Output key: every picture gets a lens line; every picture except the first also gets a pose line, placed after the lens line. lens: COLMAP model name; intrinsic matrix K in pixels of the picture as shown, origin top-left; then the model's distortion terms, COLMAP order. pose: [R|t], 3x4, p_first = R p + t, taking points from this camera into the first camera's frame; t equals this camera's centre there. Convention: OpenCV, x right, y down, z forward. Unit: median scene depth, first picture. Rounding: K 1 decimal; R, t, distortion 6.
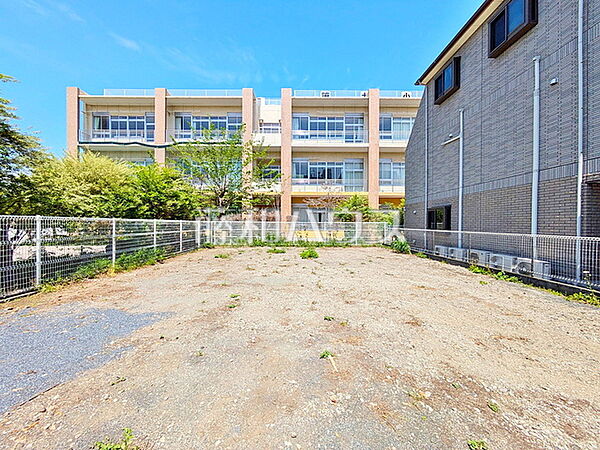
lens RADIAL K [[236.6, 0, 297.2], [0, 236.6, 224.4], [0, 0, 1]] dist [0.002014, 0.001016]
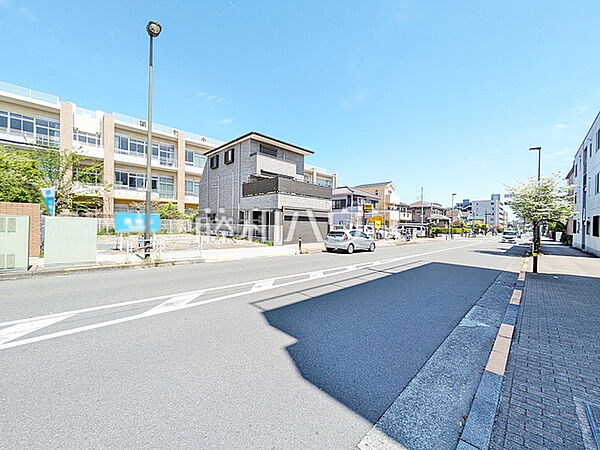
lens RADIAL K [[236.6, 0, 298.5], [0, 236.6, 221.5], [0, 0, 1]] dist [0.002014, 0.001016]
pose [[0.708450, 0.008048, 0.705715, -0.459270], [-0.009634, 0.999952, -0.001733, -0.001946], [-0.705695, -0.005571, 0.708494, -1.312913]]
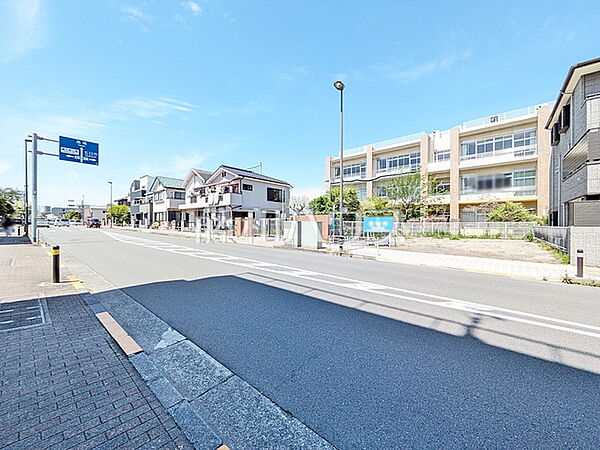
lens RADIAL K [[236.6, 0, 302.9], [0, 236.6, 227.7], [0, 0, 1]] dist [0.002014, 0.001016]
pose [[0.763064, -0.000868, -0.646323, 0.363974], [0.005360, 0.999973, 0.004986, 0.017483], [0.646301, -0.007269, 0.763048, -1.362350]]
